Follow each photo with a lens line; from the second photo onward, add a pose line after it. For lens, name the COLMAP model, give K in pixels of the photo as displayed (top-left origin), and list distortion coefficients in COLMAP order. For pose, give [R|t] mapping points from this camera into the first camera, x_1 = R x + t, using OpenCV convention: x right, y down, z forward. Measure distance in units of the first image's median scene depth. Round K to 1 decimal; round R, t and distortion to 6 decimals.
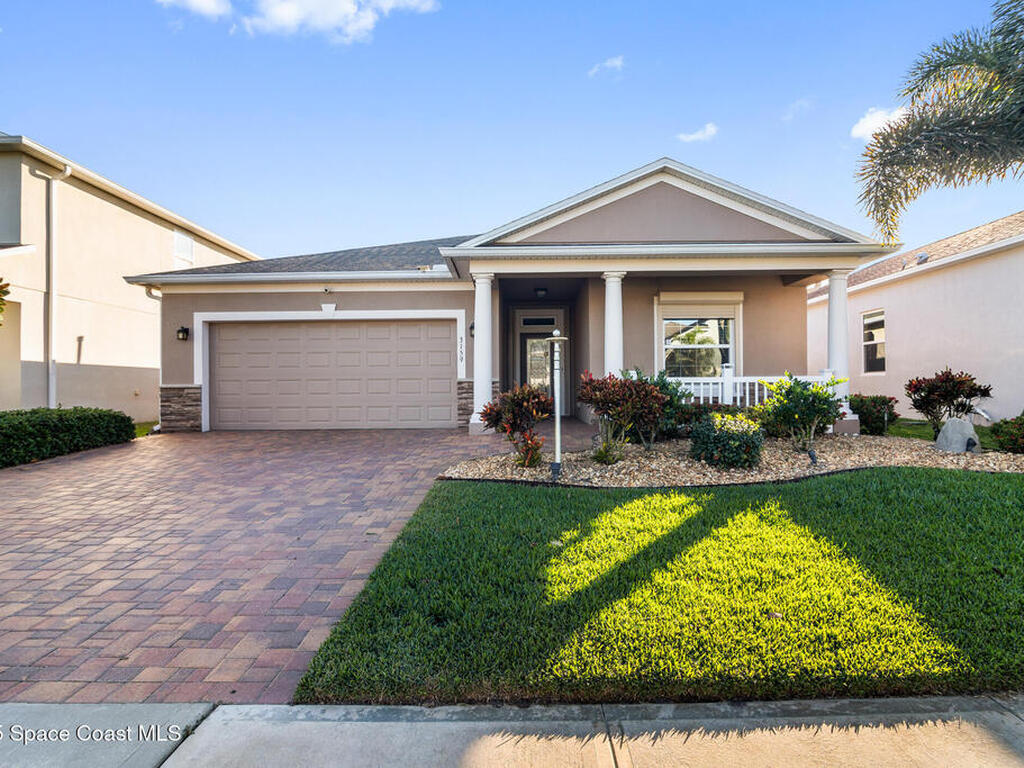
lens RADIAL K [[529.3, 0, 521.7], [0, 529.3, 382.7], [0, 0, 1]] dist [-0.007515, -0.003982]
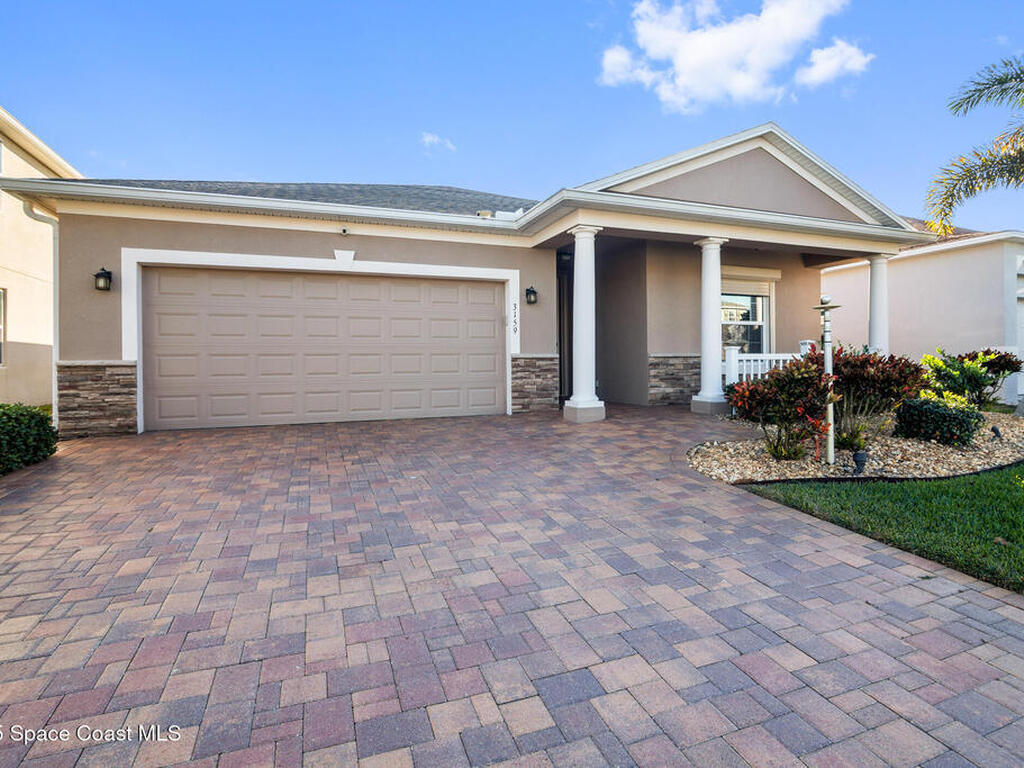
lens RADIAL K [[529.3, 0, 523.7], [0, 529.3, 361.3], [0, 0, 1]] dist [-0.007515, -0.003982]
pose [[0.929890, 0.000982, 0.367836, -0.405100], [0.000801, 0.999989, -0.004694, 0.007695], [-0.367836, 0.004660, 0.929879, 0.232470]]
